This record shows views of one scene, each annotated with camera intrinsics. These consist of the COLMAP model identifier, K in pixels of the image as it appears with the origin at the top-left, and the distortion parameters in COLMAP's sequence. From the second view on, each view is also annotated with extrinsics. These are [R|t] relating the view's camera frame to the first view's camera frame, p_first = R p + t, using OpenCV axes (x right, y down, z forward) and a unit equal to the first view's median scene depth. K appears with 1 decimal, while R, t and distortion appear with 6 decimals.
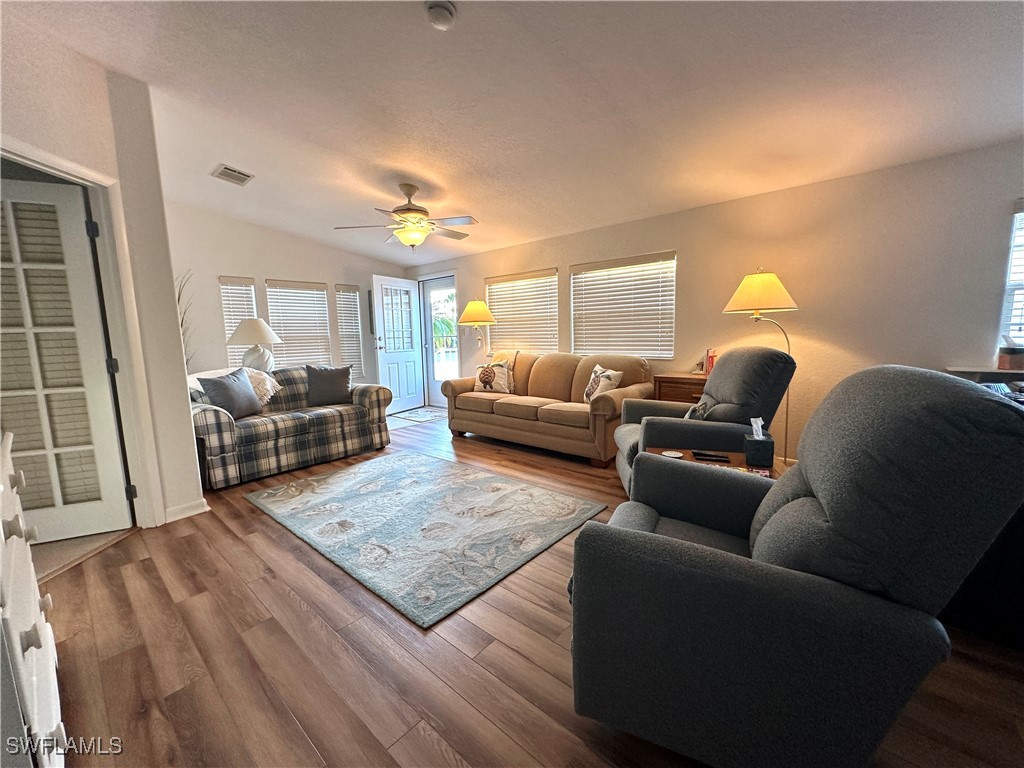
lens RADIAL K [[410.5, 0, 512.2], [0, 410.5, 385.0], [0, 0, 1]] dist [-0.006166, 0.001902]
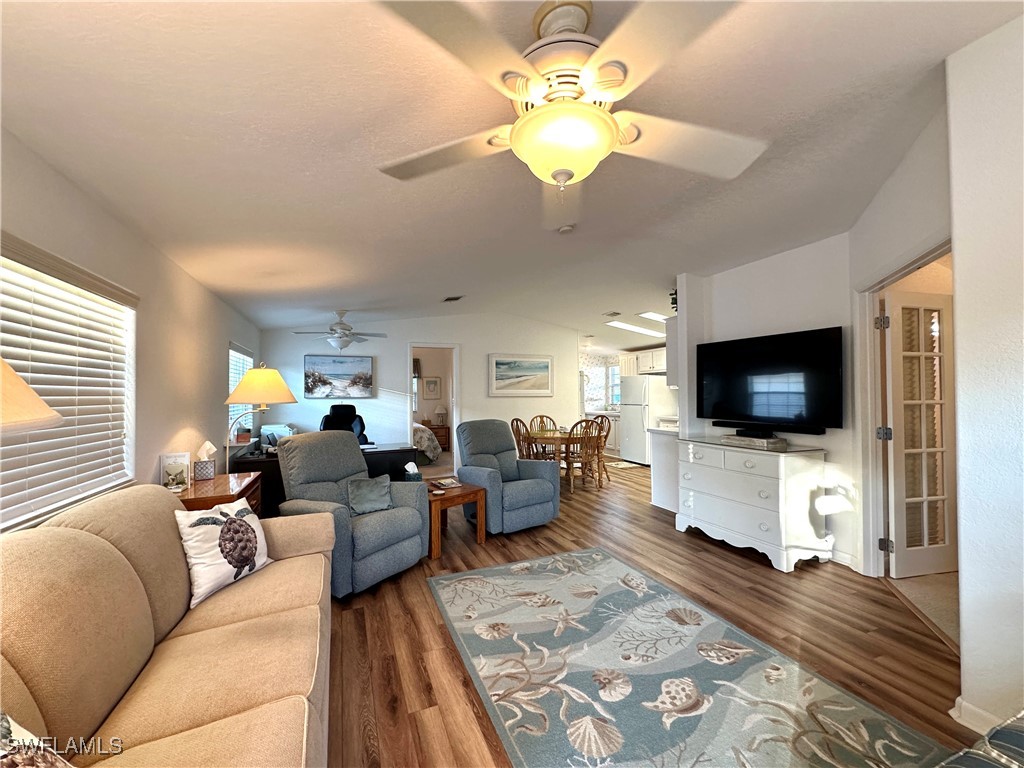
lens RADIAL K [[410.5, 0, 511.5], [0, 410.5, 384.7], [0, 0, 1]] dist [-0.006166, 0.001902]
pose [[-0.898004, 0.042354, 0.437943, -0.374819], [0.086062, 0.993038, 0.080434, -0.225798], [-0.431488, 0.109920, -0.895397, 1.457080]]
